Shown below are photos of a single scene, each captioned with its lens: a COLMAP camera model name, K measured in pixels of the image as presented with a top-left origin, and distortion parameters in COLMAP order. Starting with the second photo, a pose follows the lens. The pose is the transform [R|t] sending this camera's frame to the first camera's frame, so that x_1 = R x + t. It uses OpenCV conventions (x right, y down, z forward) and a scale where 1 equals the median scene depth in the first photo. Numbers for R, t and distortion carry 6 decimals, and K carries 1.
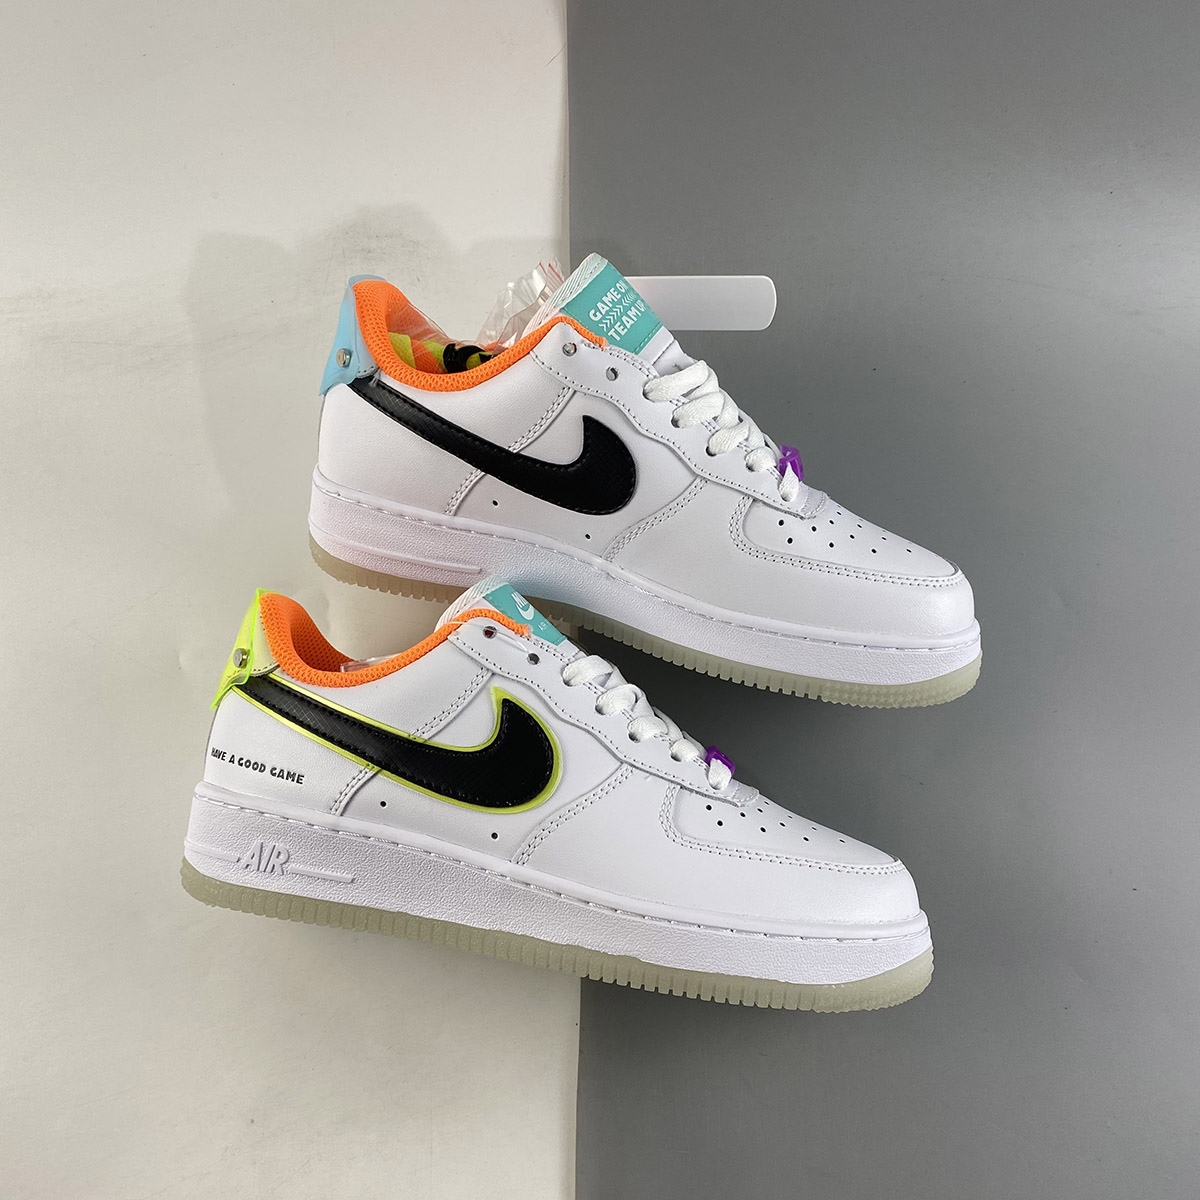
lens RADIAL K [[1215.9, 0, 600.0], [0, 1215.9, 600.0], [0, 0, 1]] dist [0.096225, -0.011603]
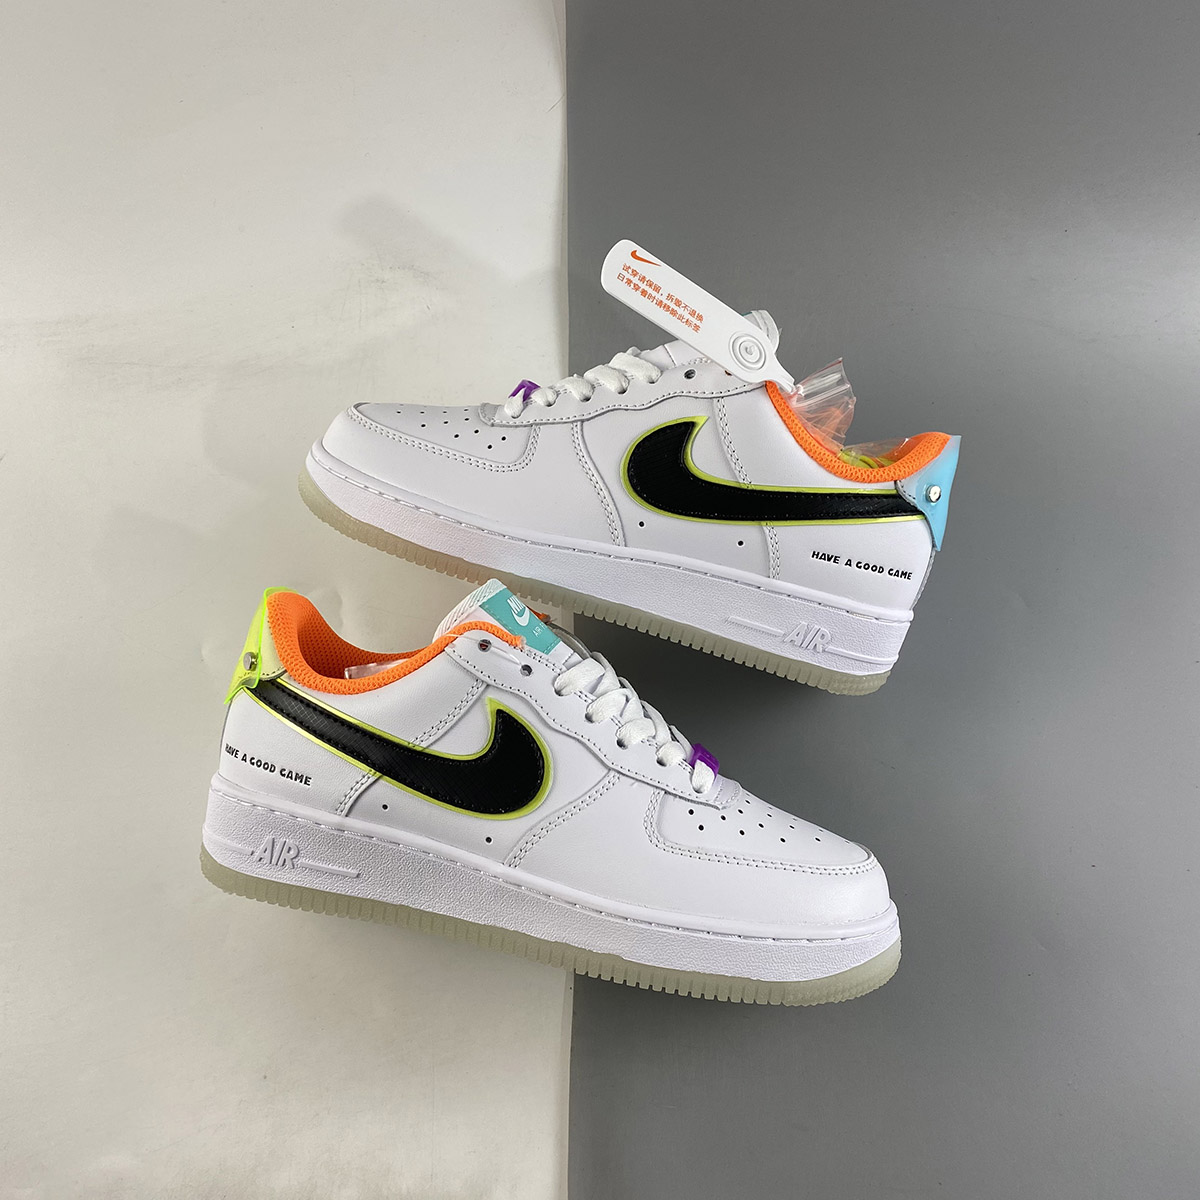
lens RADIAL K [[1215.9, 0, 600.0], [0, 1215.9, 600.0], [0, 0, 1]] dist [0.096225, -0.011603]
pose [[0.999721, 0.007293, -0.022476, 0.032379], [-0.004809, 0.994069, 0.108649, -0.127617], [0.023135, -0.108511, 0.993826, -0.035803]]
